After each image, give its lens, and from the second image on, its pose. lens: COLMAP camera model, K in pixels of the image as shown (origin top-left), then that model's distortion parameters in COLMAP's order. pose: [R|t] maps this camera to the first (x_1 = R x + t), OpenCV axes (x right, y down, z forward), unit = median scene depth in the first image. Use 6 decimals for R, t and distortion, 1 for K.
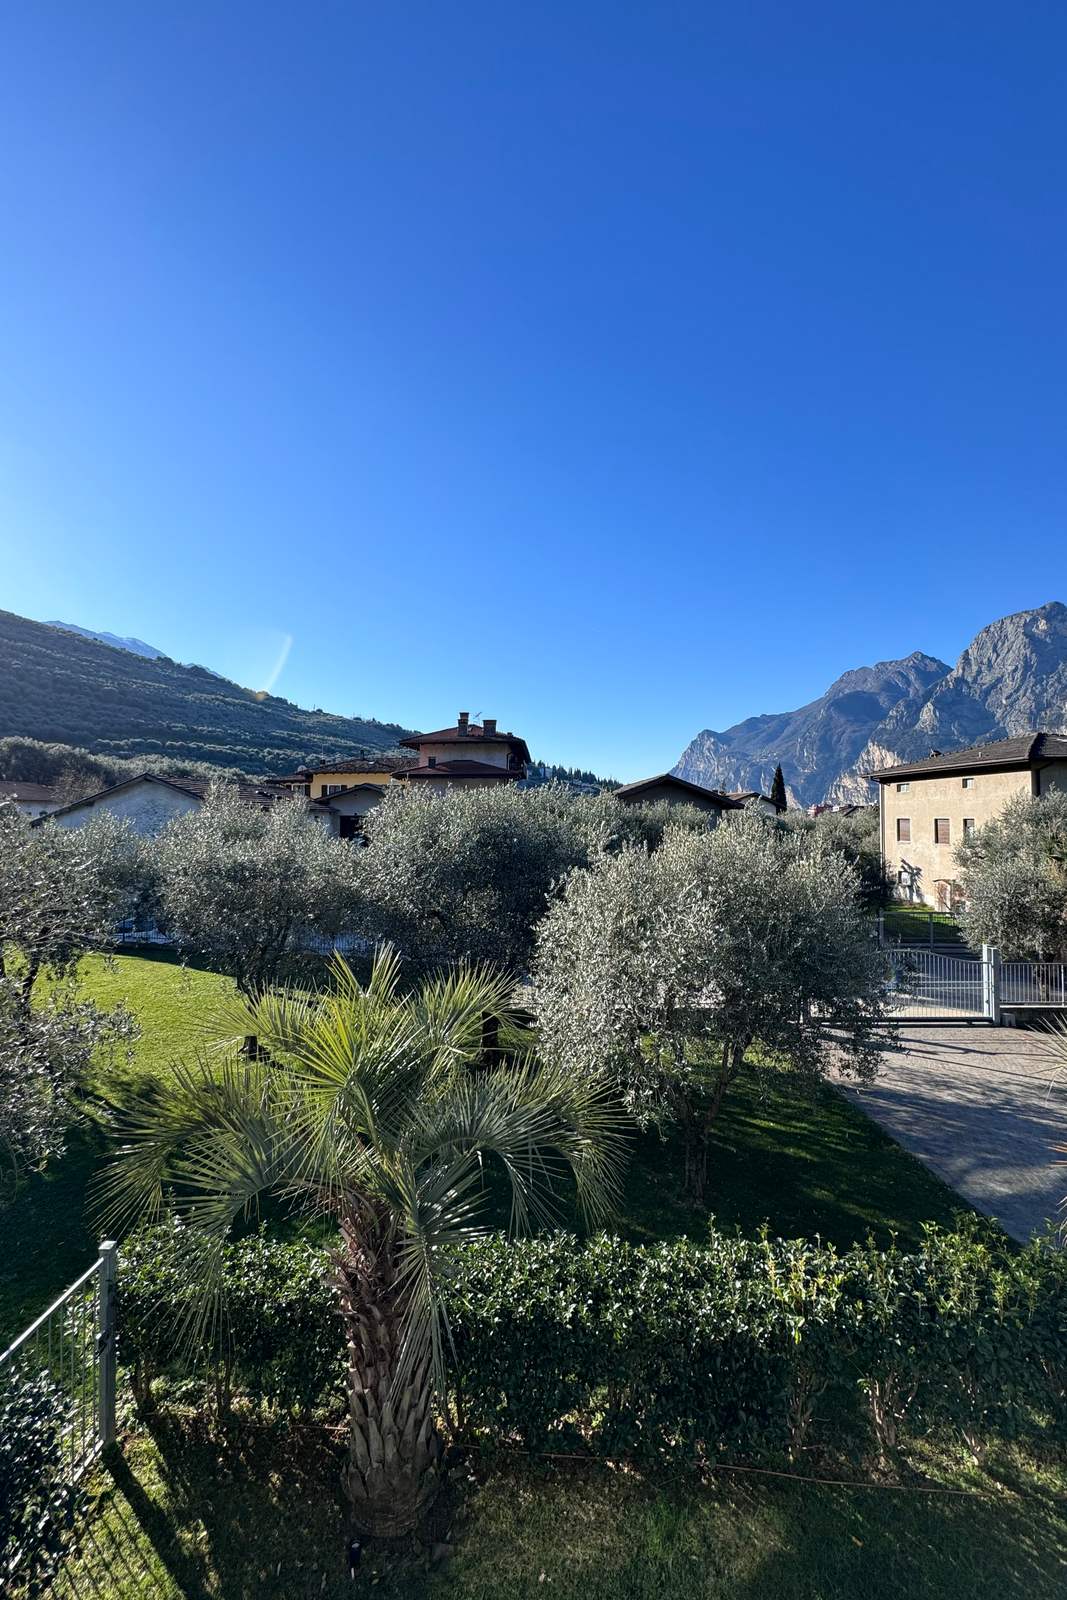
lens RADIAL K [[640.6, 0, 533.5], [0, 640.6, 800.0], [0, 0, 1]] dist [-0.001410, -0.000098]
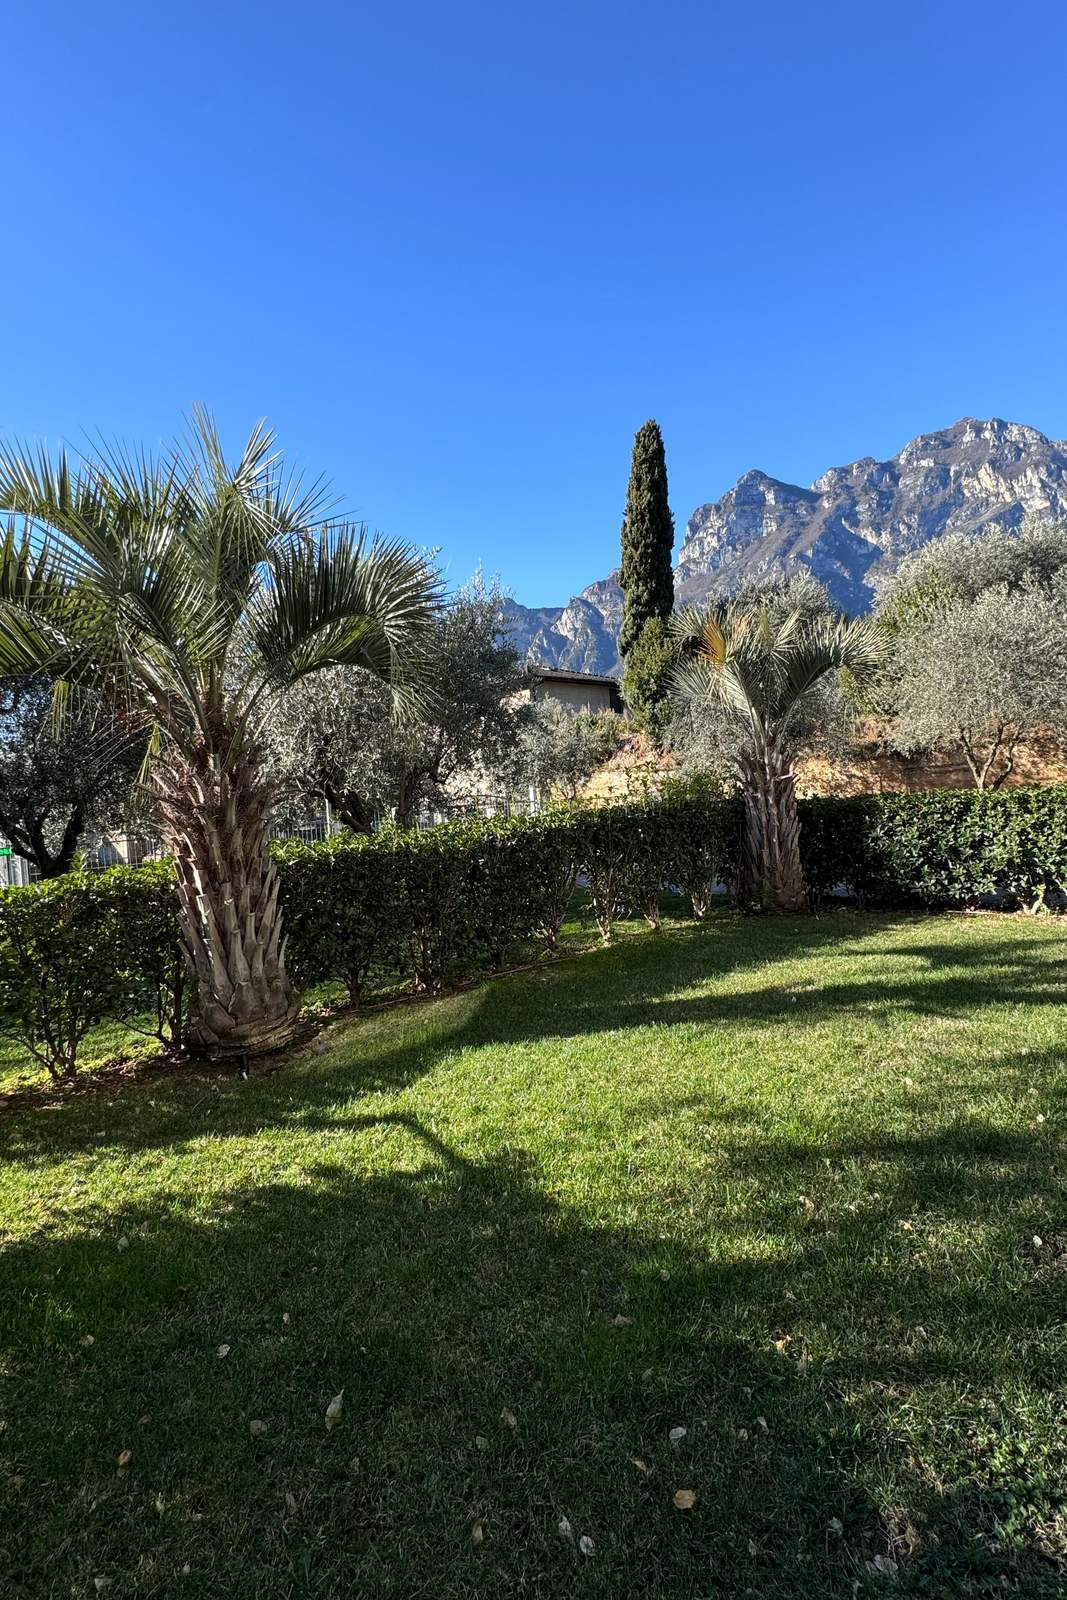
lens RADIAL K [[725.3, 0, 533.5], [0, 725.3, 800.0], [0, 0, 1]] dist [0.000617, 0.000605]
pose [[0.759248, -0.063065, 0.647739, -0.162341], [0.051774, 0.997992, 0.036479, 0.213010], [-0.648739, 0.005840, 0.760988, -0.012702]]
